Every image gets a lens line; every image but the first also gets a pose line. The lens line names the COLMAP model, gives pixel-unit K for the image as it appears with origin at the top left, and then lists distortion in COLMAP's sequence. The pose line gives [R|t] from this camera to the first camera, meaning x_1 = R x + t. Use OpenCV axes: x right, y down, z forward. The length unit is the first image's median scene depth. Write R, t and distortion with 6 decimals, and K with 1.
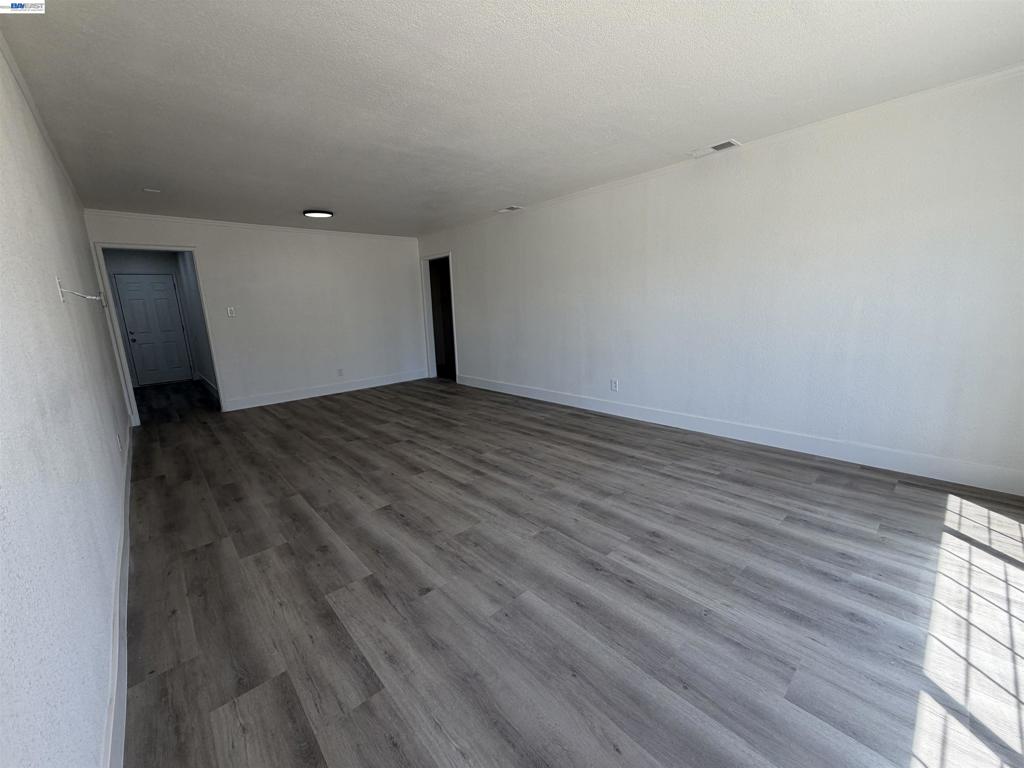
lens RADIAL K [[409.6, 0, 508.3], [0, 409.6, 383.1], [0, 0, 1]] dist [0.000568, 0.000642]
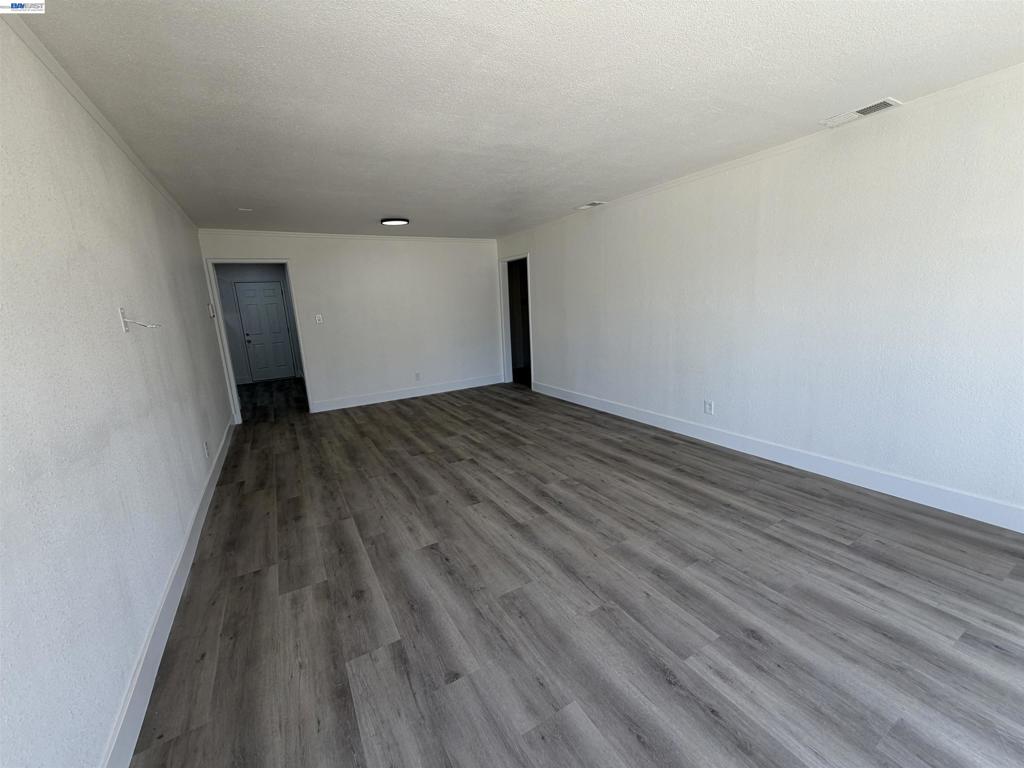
lens RADIAL K [[409.6, 0, 508.8], [0, 409.6, 382.8], [0, 0, 1]] dist [0.000568, 0.000642]
pose [[0.977714, 0.030670, -0.207691, 0.044055], [-0.027820, 0.999475, 0.016628, -0.076292], [0.208092, -0.010480, 0.978053, 0.131584]]
